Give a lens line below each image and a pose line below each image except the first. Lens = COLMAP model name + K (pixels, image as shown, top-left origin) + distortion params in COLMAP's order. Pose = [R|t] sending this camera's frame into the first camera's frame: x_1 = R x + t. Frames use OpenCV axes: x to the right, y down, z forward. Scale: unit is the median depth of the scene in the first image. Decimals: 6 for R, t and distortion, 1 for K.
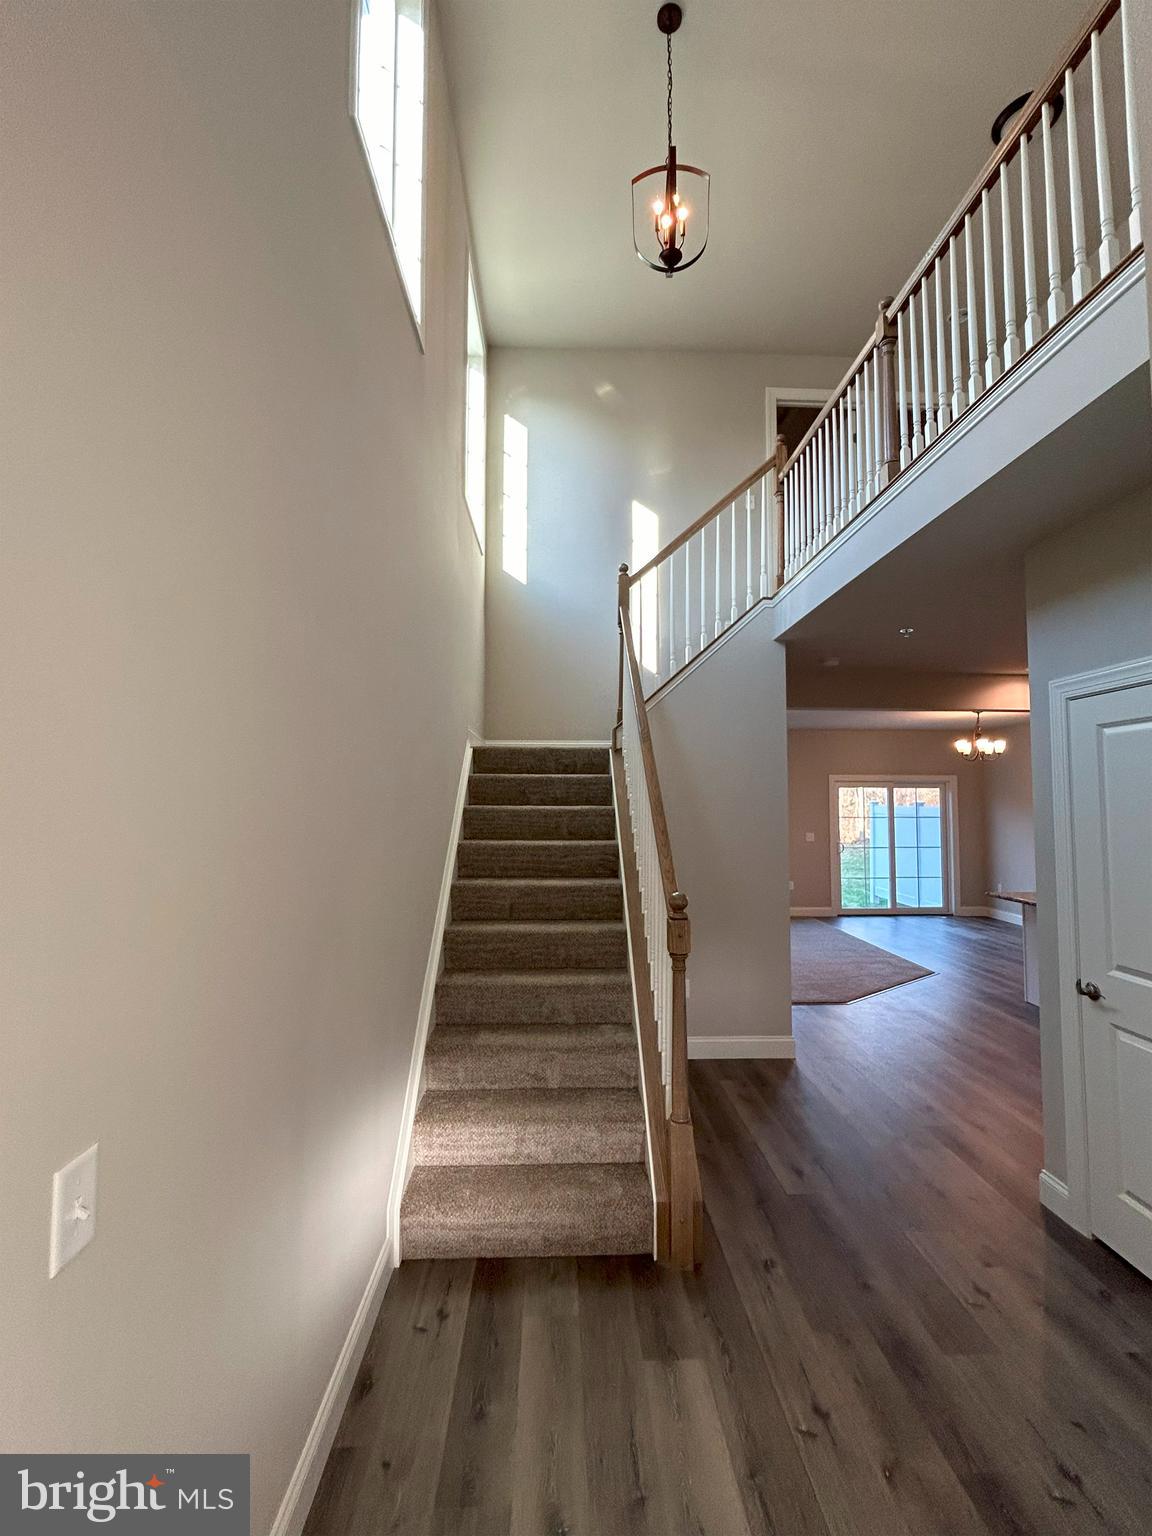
lens RADIAL K [[723.5, 0, 576.0], [0, 723.5, 768.0], [0, 0, 1]] dist [-0.003535, -0.000430]
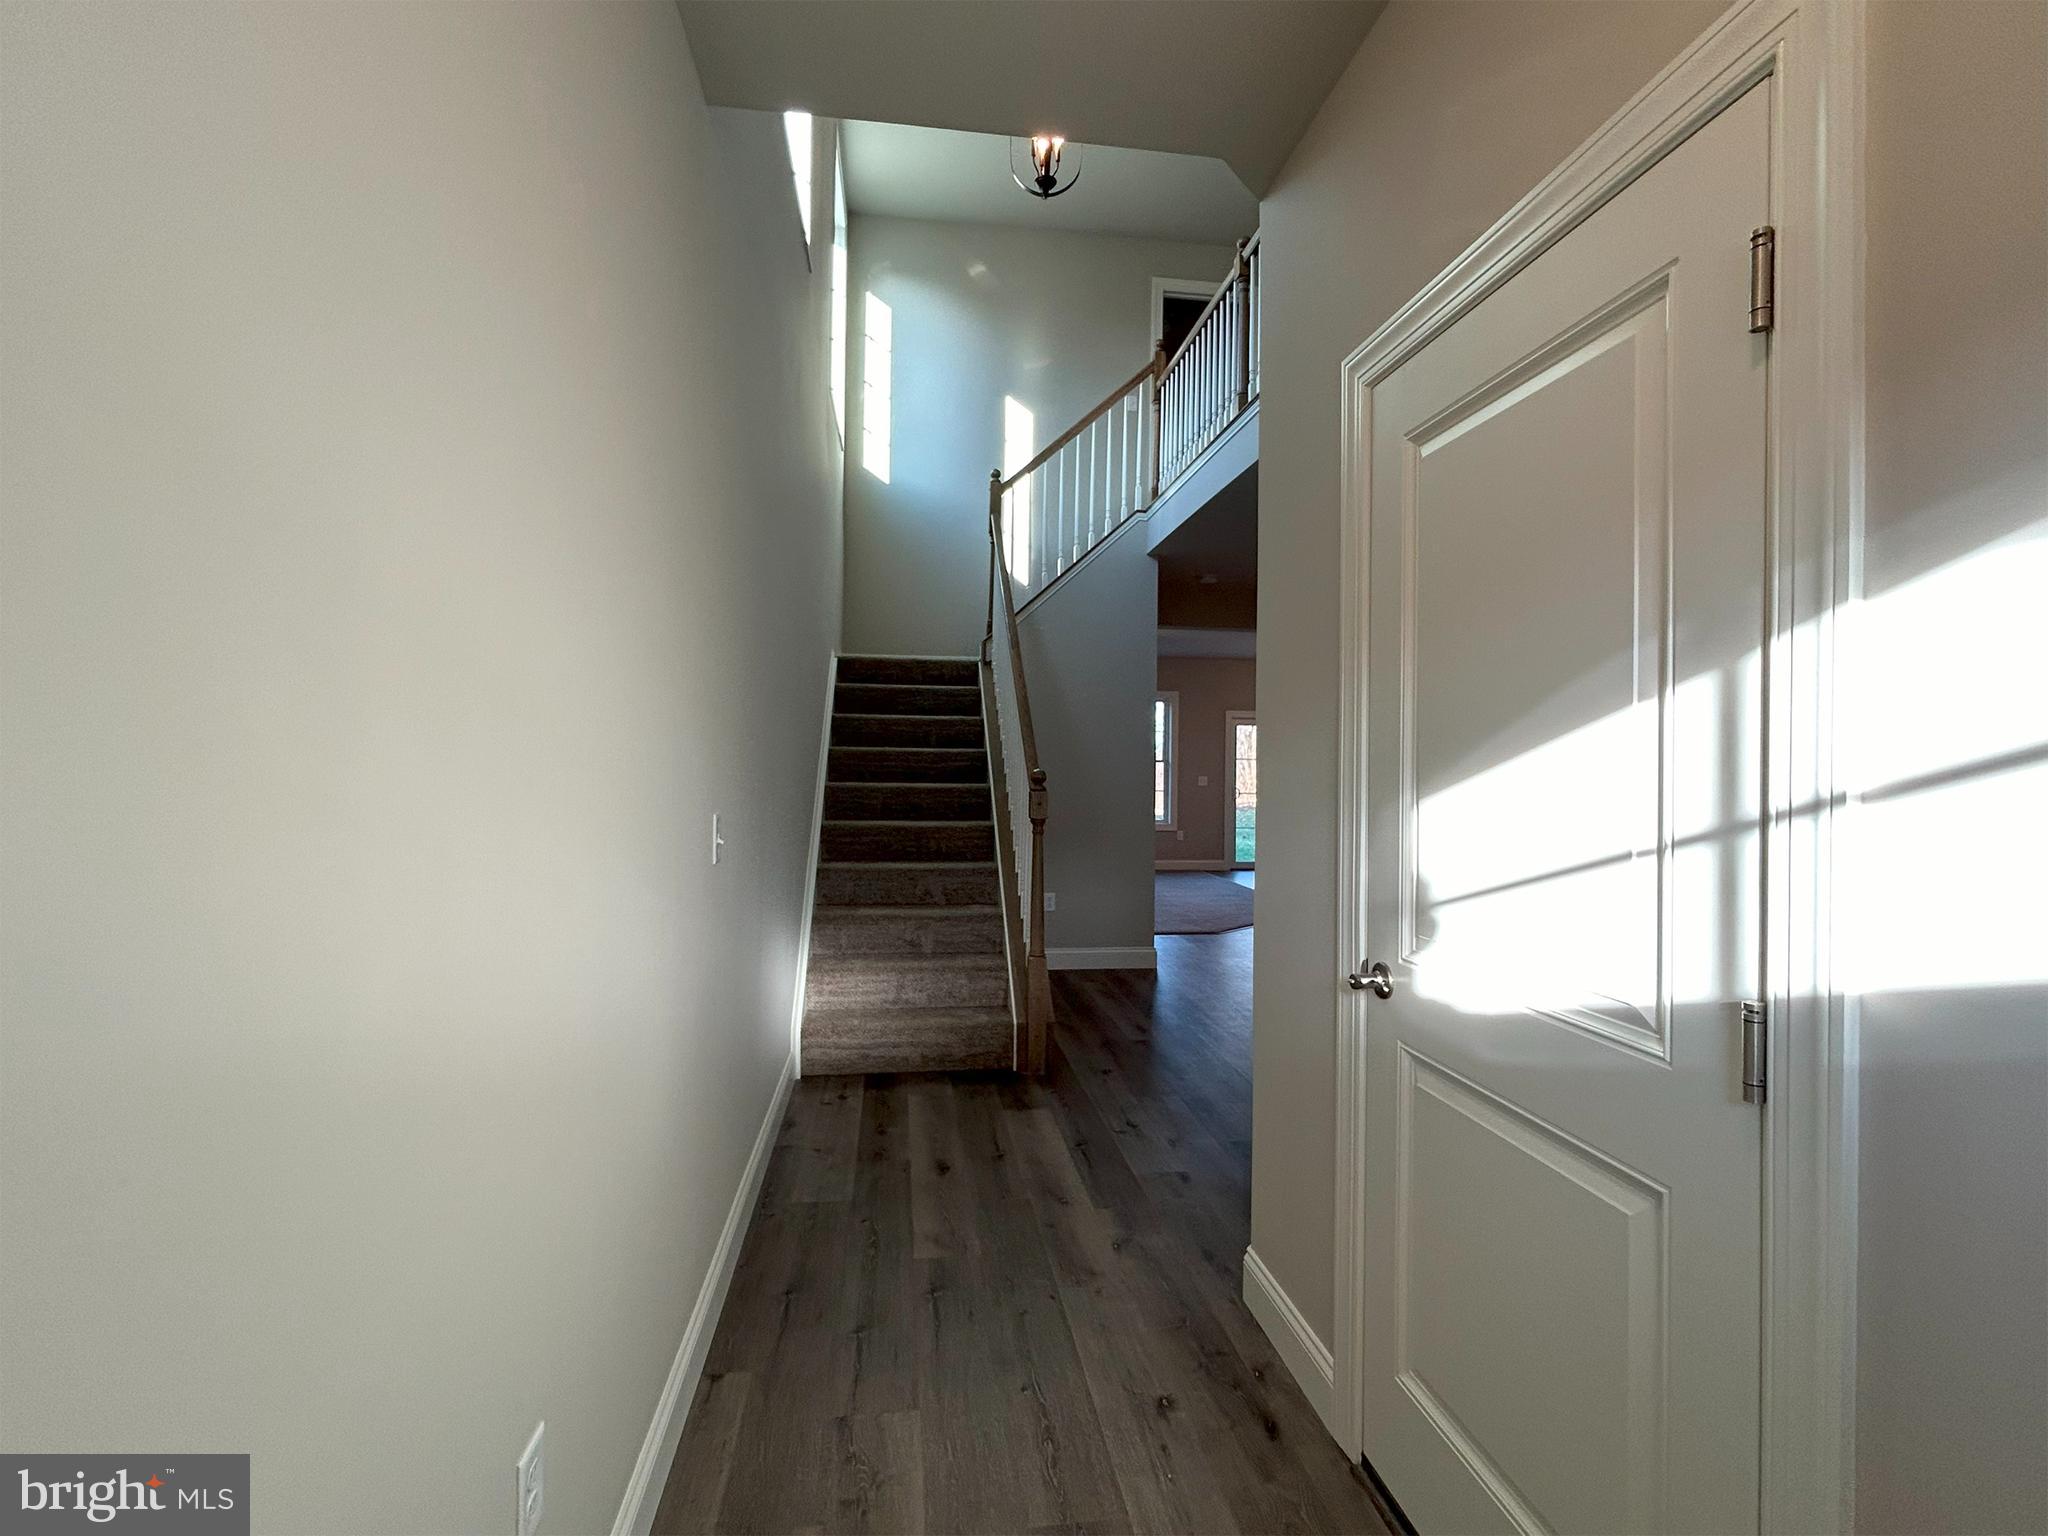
lens RADIAL K [[964.6, 0, 1024.0], [0, 964.6, 768.0], [0, 0, 1]] dist [-0.003535, -0.000430]
pose [[0.994792, 0.010365, 0.101402, -0.029551], [-0.015741, 0.998504, 0.052361, 0.061031], [-0.100708, -0.053684, 0.993467, -0.389809]]
